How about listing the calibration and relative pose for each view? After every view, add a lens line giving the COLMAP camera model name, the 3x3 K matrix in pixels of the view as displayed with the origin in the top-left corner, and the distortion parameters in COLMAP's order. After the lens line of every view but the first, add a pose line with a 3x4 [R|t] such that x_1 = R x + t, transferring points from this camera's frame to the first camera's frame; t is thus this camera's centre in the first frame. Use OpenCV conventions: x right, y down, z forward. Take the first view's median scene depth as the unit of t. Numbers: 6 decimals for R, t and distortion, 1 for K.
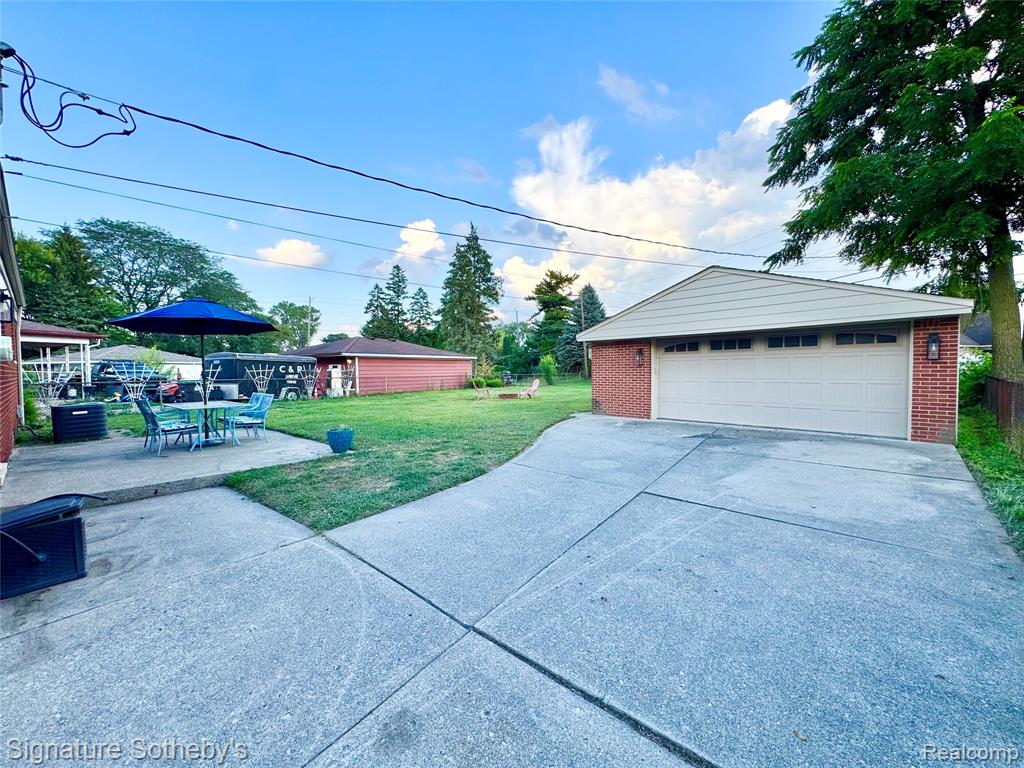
lens RADIAL K [[410.6, 0, 512.9], [0, 410.6, 386.2], [0, 0, 1]] dist [-0.004598, 0.001101]
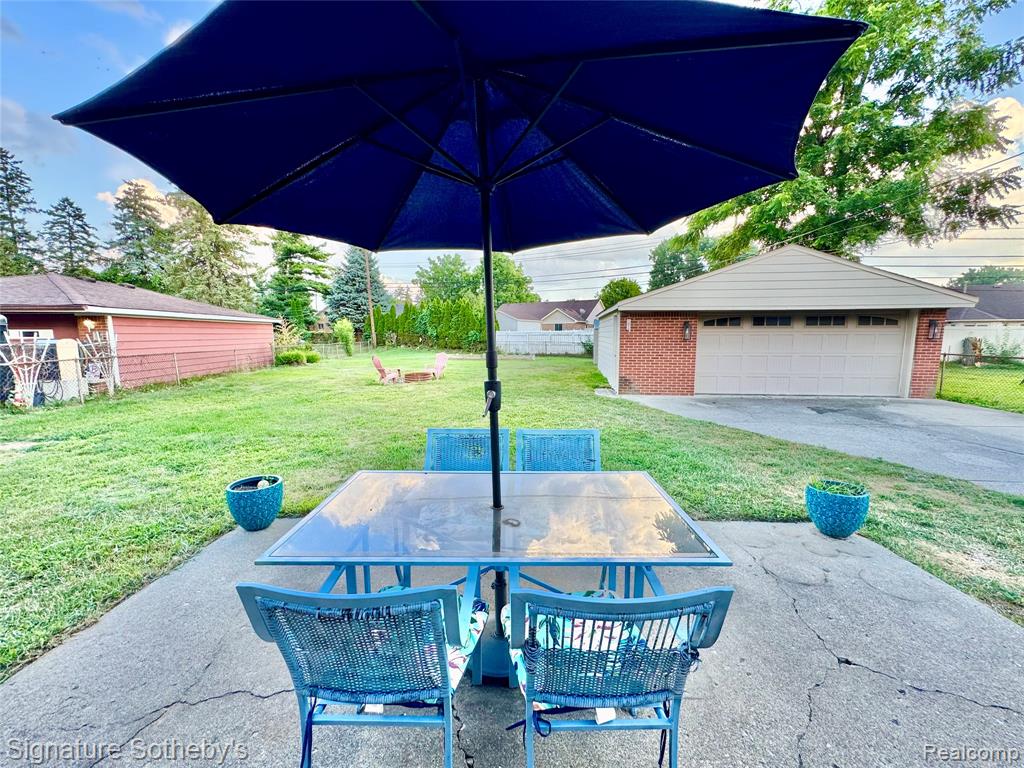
lens RADIAL K [[410.6, 0, 516.3], [0, 410.6, 387.1], [0, 0, 1]] dist [-0.004598, 0.001101]
pose [[0.766553, -0.074001, 0.637903, -0.152712], [0.019729, 0.995583, 0.091787, -0.009169], [-0.641878, -0.057775, 0.764627, 0.133678]]
